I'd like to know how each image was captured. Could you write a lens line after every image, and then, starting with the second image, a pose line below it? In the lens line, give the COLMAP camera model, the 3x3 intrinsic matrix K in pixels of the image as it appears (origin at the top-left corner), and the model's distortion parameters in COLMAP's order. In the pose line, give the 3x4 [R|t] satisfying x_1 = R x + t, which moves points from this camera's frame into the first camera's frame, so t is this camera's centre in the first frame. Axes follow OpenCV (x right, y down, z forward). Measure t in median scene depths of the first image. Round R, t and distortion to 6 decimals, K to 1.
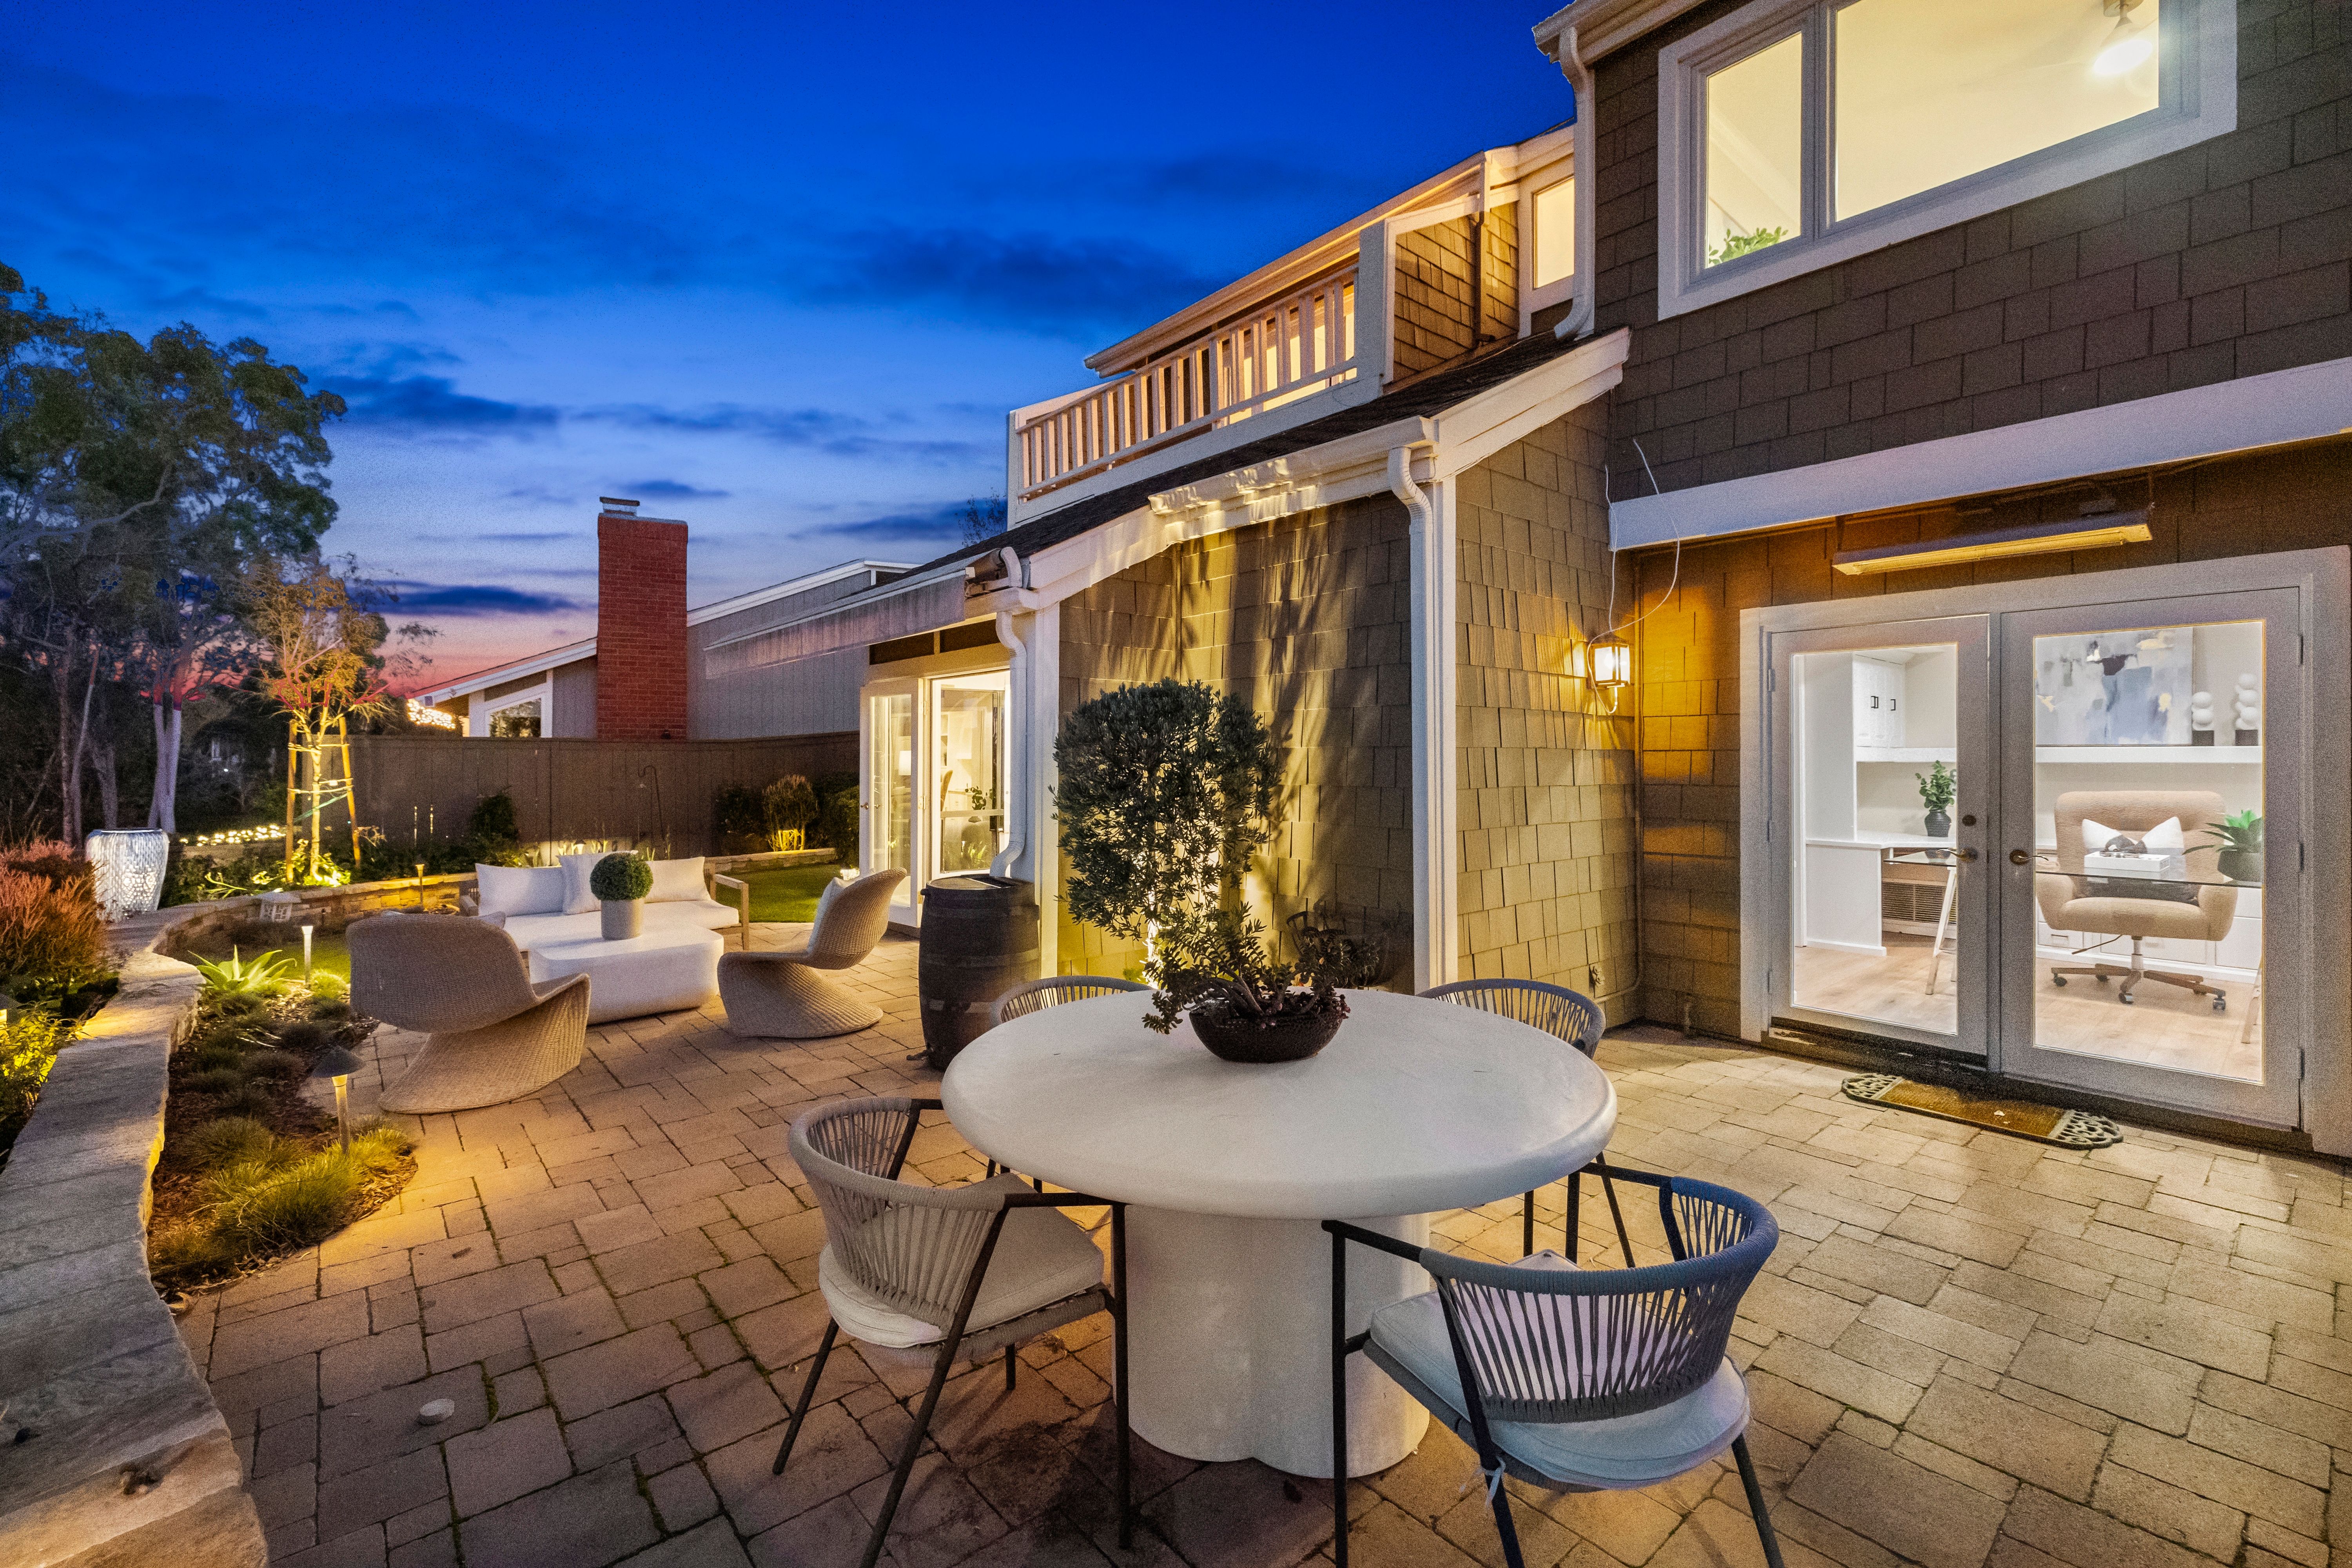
lens RADIAL K [[995.8, 0, 1171.9], [0, 995.8, 755.6], [0, 0, 1]] dist [0.000669, 0.000330]
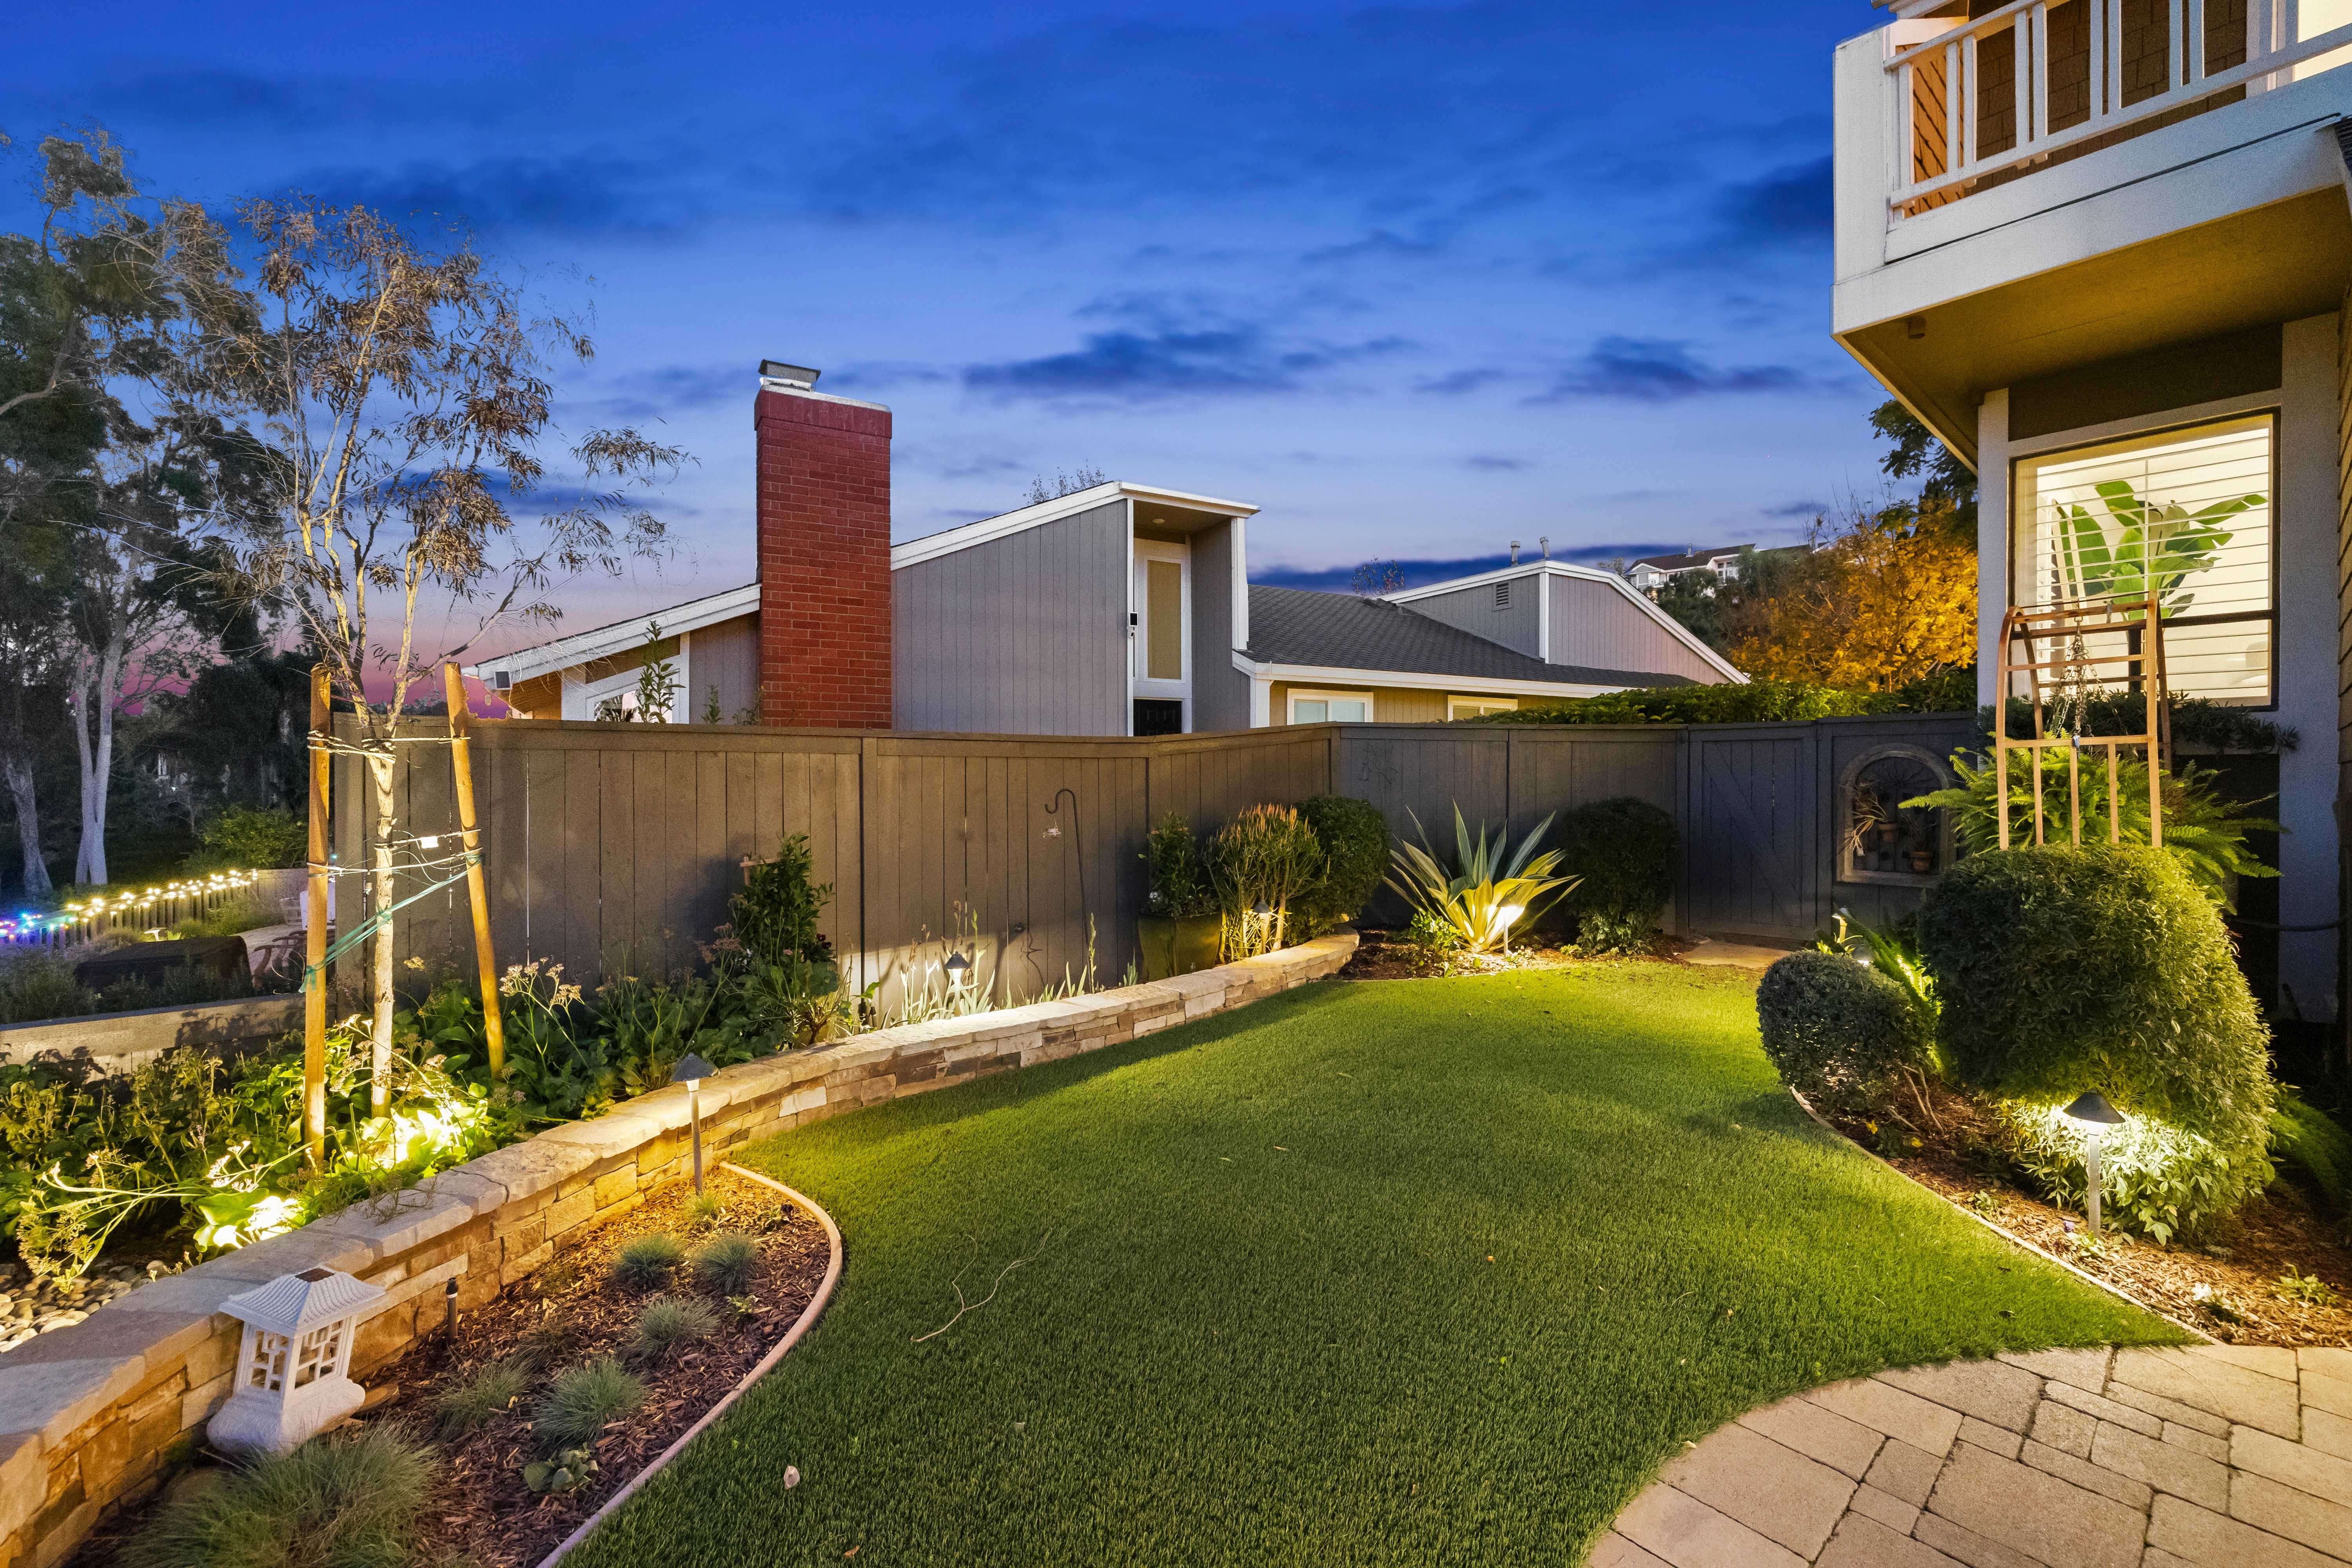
lens RADIAL K [[994.7, 0, 1176.0], [0, 994.7, 784.0], [0, 0, 1]] dist [-0.008444, -0.000266]
pose [[0.999436, -0.000117, 0.033567, -0.323469], [-0.000236, 0.999945, 0.010513, 0.001391], [-0.033567, -0.010515, 0.999381, 0.350762]]
